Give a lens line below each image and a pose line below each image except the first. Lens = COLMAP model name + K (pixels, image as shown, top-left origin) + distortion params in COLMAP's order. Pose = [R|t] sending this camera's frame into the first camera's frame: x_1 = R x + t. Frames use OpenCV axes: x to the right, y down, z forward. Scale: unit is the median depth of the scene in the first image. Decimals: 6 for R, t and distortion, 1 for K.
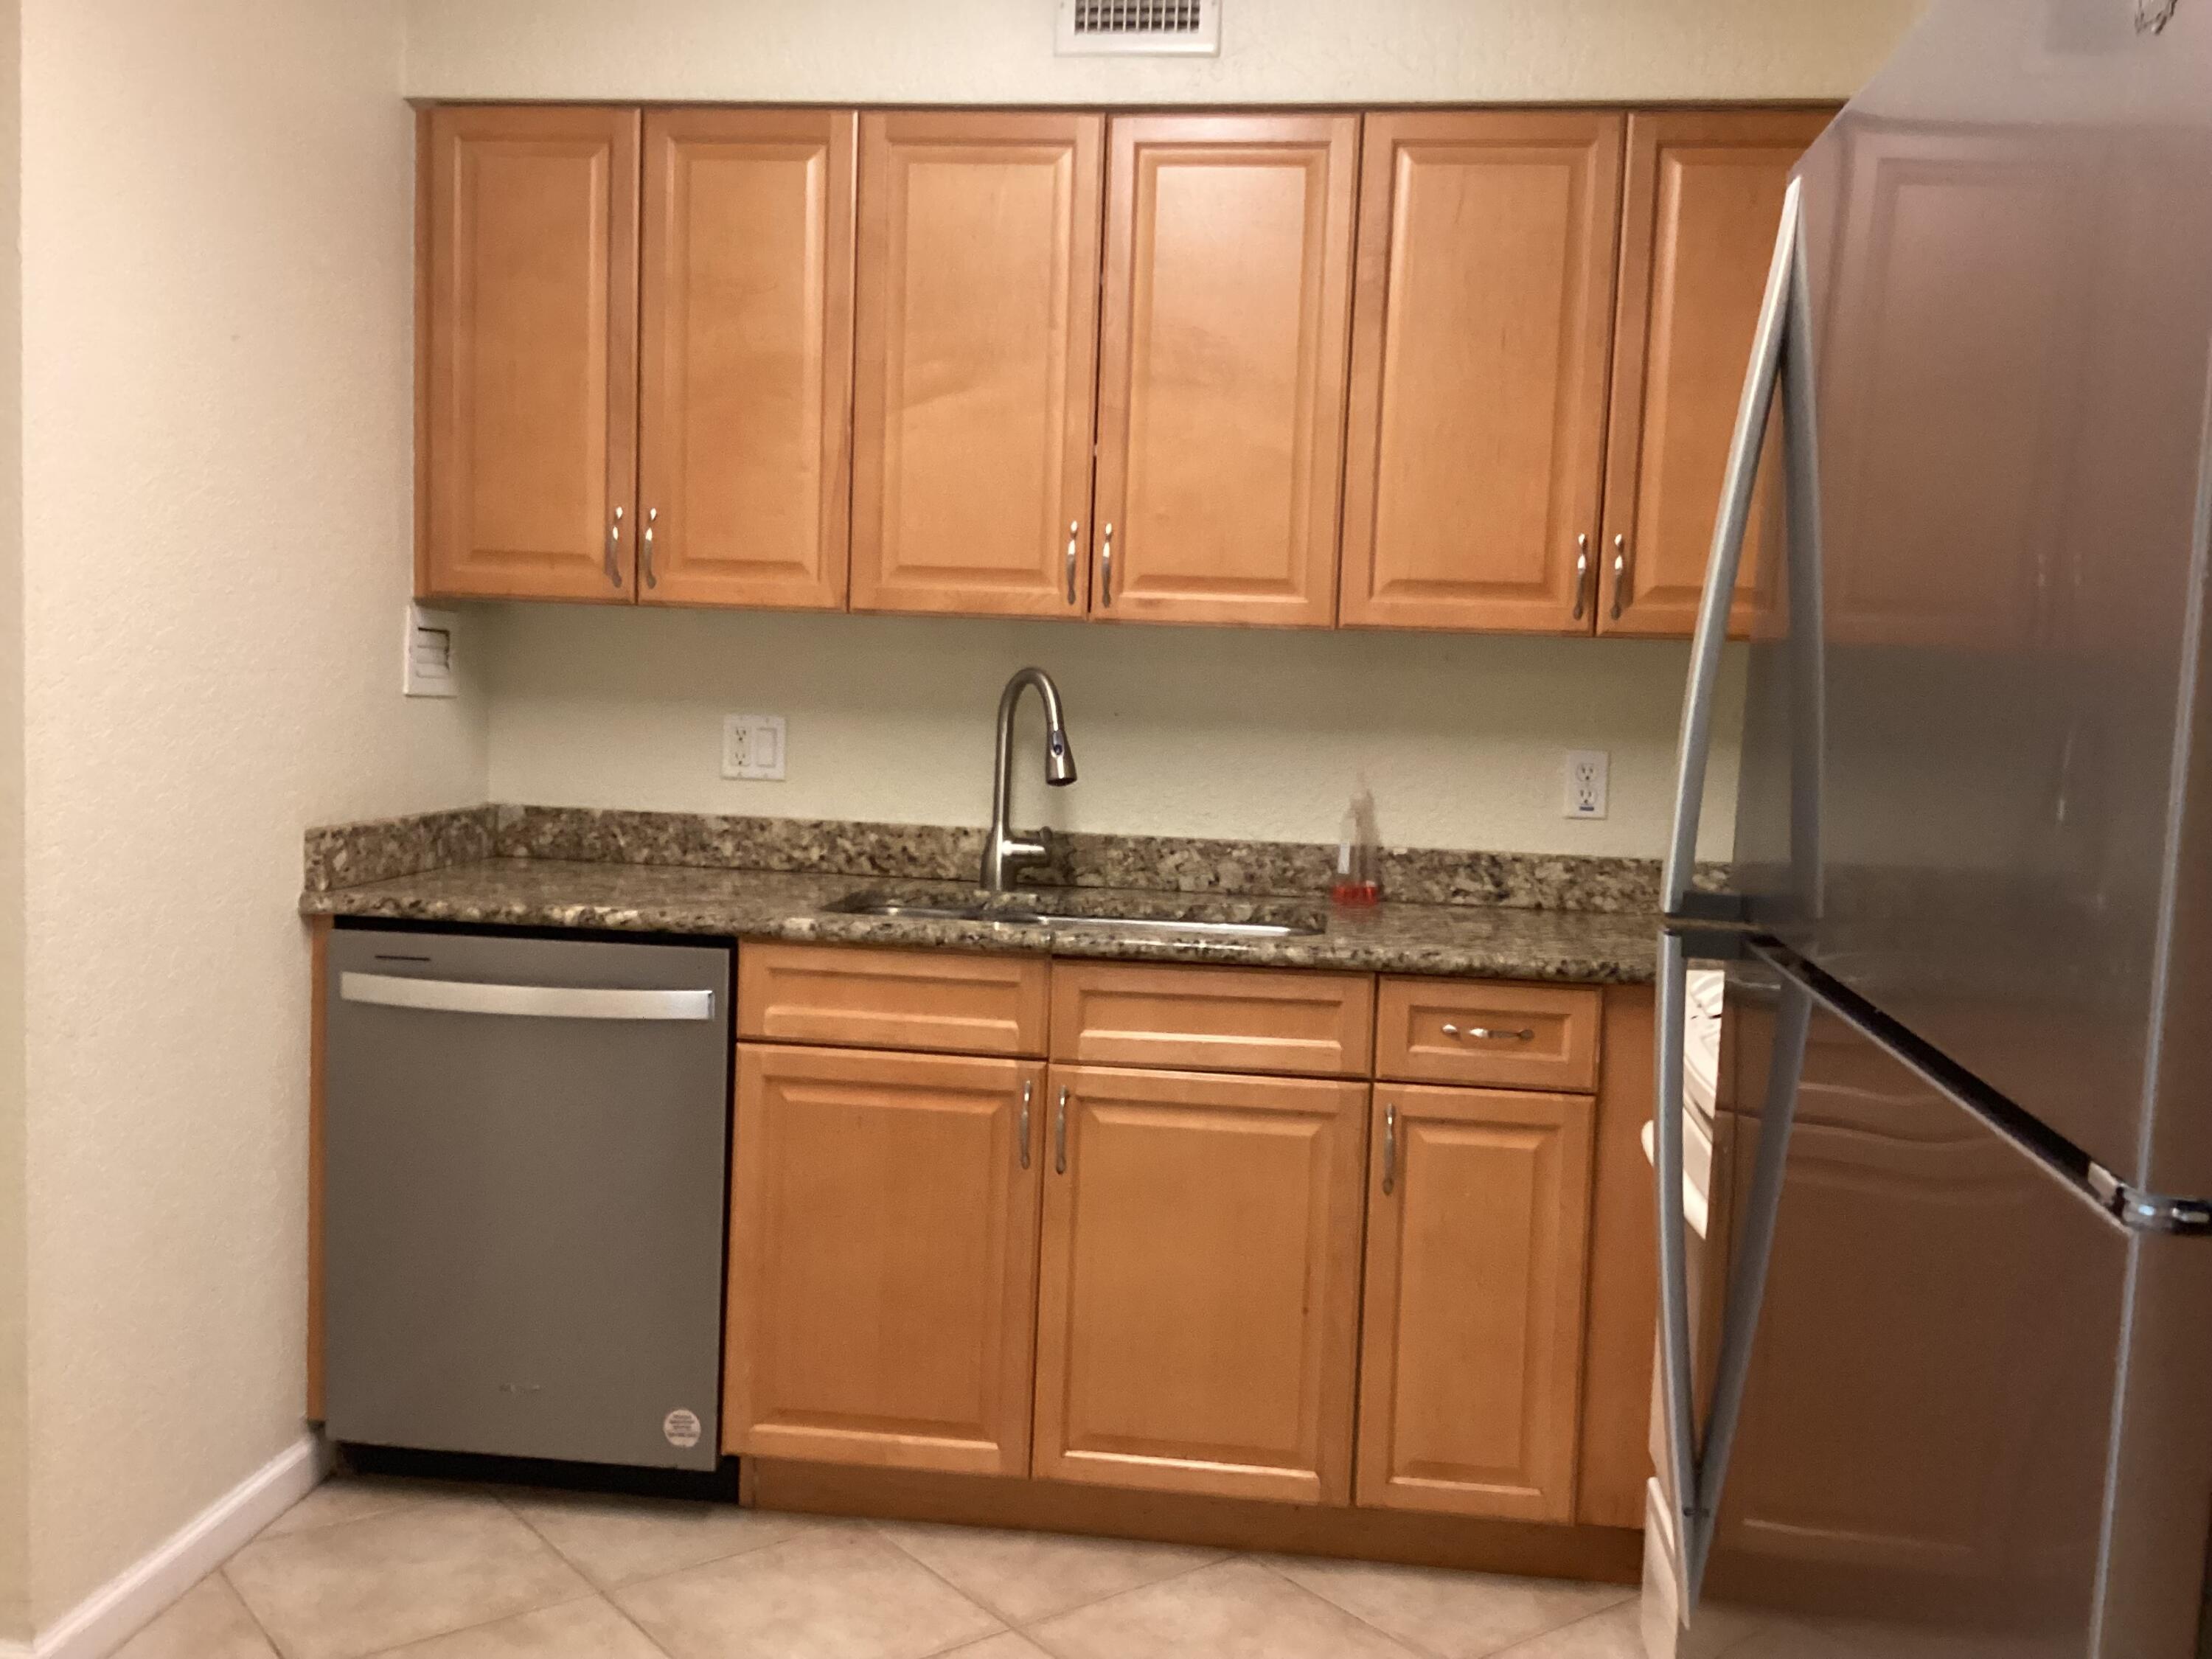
lens RADIAL K [[1995.7, 0, 1097.0], [0, 1995.7, 844.5], [0, 0, 1]] dist [0.038782, -0.103342]
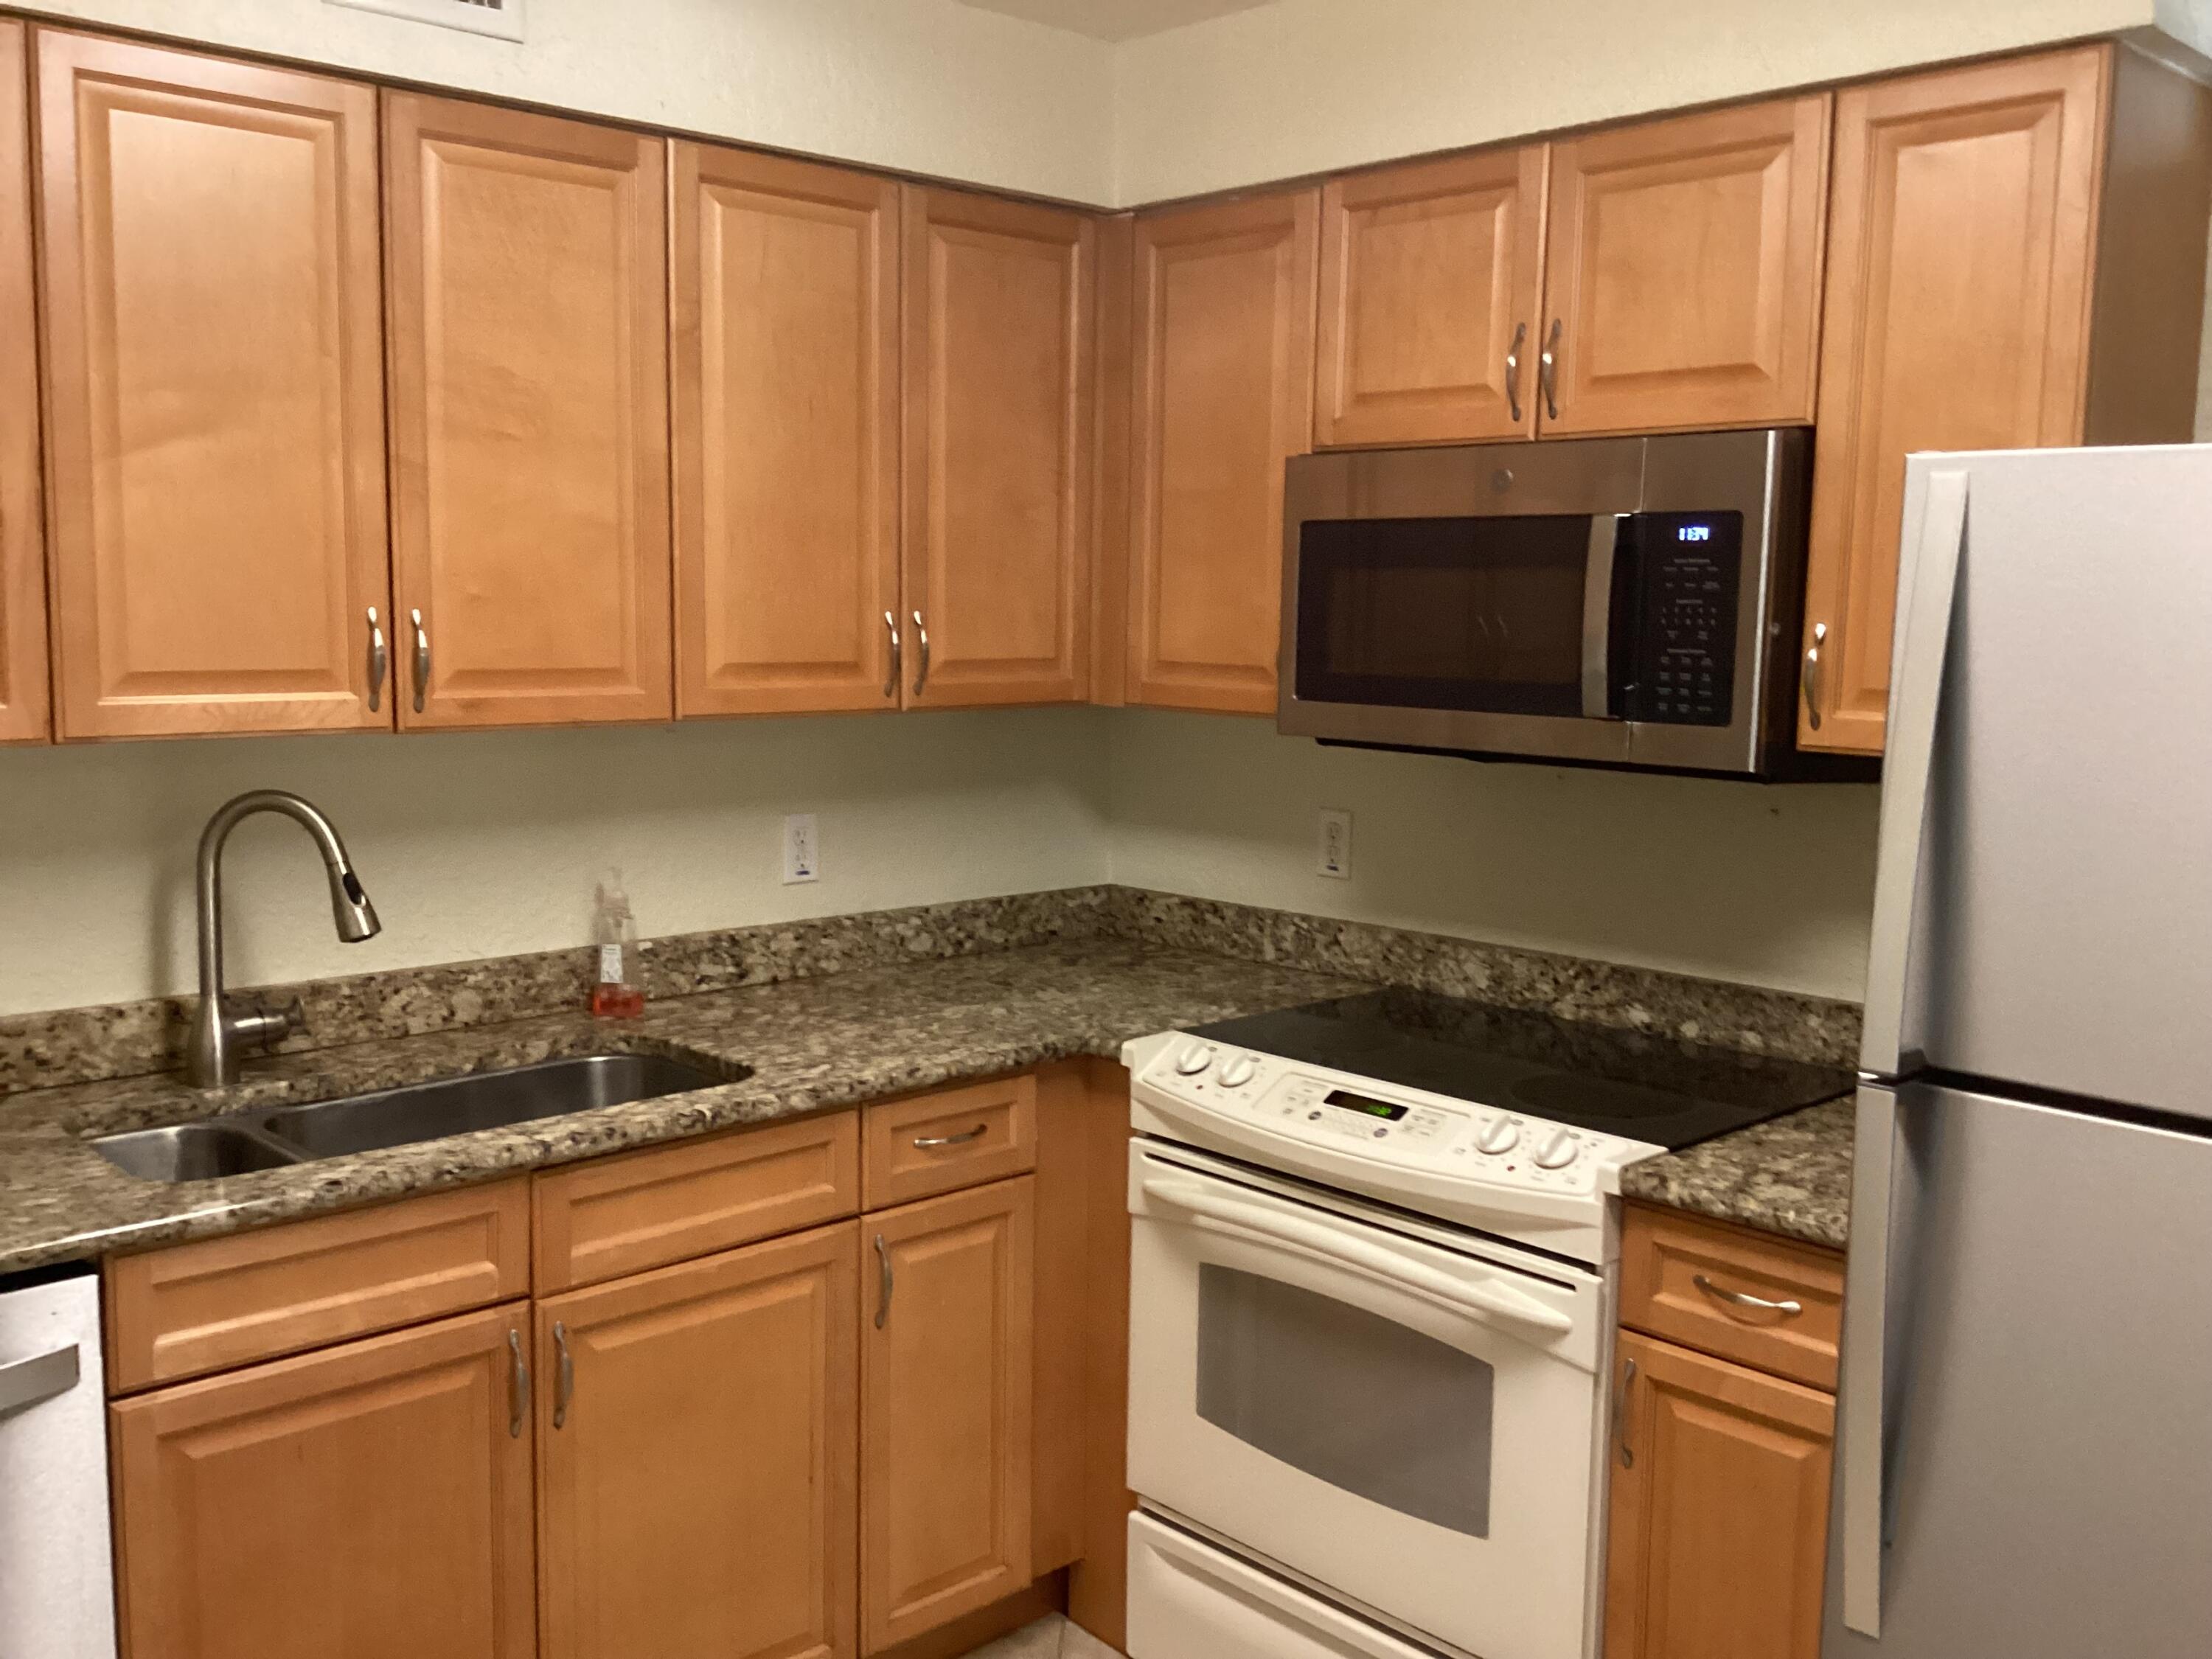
lens RADIAL K [[1995.7, 0, 1107.6], [0, 1995.7, 821.0], [0, 0, 1]] dist [0.038782, -0.103342]
pose [[0.634560, -0.114849, 0.764293, -0.406019], [0.080623, 0.993339, 0.082330, -0.111886], [-0.768657, 0.009376, 0.639592, 0.261423]]
